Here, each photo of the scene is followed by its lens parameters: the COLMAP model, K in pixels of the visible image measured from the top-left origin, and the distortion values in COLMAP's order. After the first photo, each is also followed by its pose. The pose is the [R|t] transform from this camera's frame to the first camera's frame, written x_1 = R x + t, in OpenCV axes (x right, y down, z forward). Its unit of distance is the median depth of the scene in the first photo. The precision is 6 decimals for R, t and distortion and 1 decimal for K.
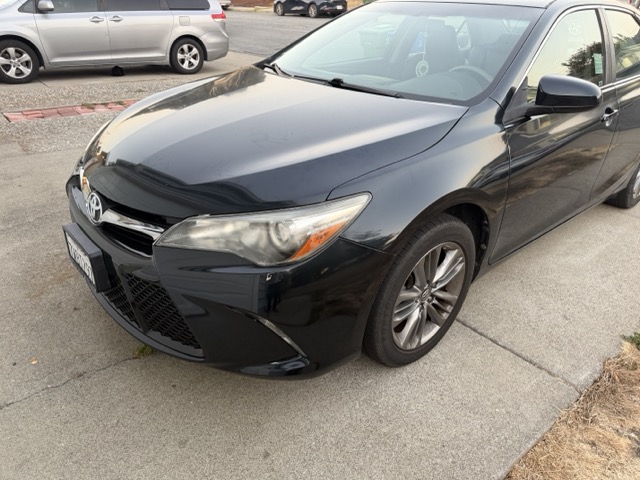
lens RADIAL K [[450.3, 0, 320.0], [0, 450.3, 240.0], [0, 0, 1]] dist [-0.000528, -0.005625]
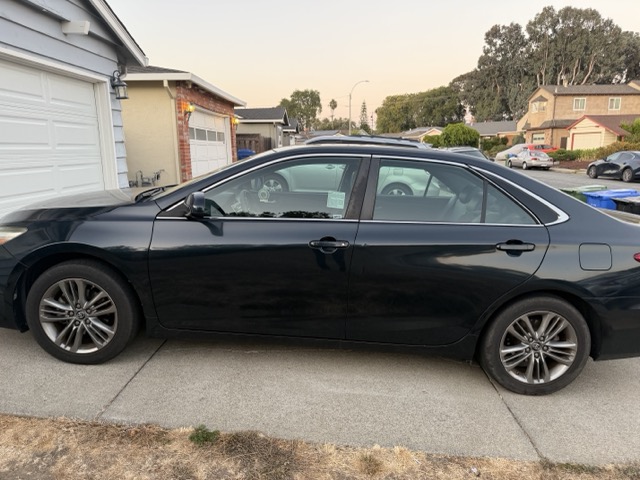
lens RADIAL K [[450.3, 0, 320.0], [0, 450.3, 240.0], [0, 0, 1]] dist [-0.000528, -0.005625]
pose [[0.752797, 0.149690, -0.641007, 1.682849], [-0.340592, 0.921890, -0.184708, -0.099310], [0.563289, 0.357369, 0.744979, 0.231733]]
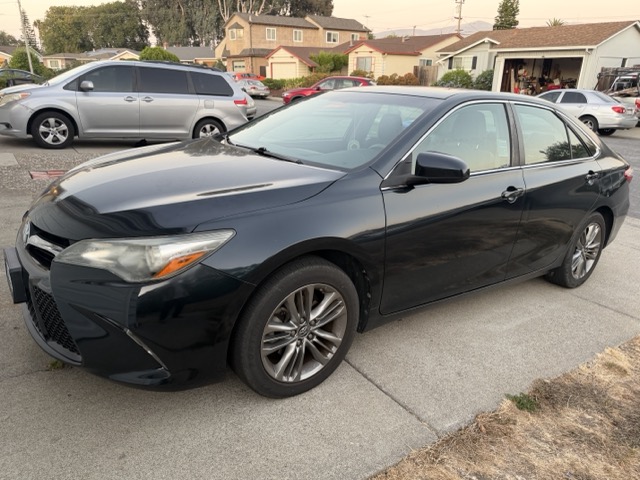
lens RADIAL K [[444.6, 0, 310.2], [0, 444.6, 250.5], [0, 0, 1]] dist [0.006094, -0.008910]
pose [[0.995298, 0.068383, -0.068598, 0.302140], [-0.077943, 0.985899, -0.148080, 0.082681], [0.057505, 0.152731, 0.986593, -0.102727]]
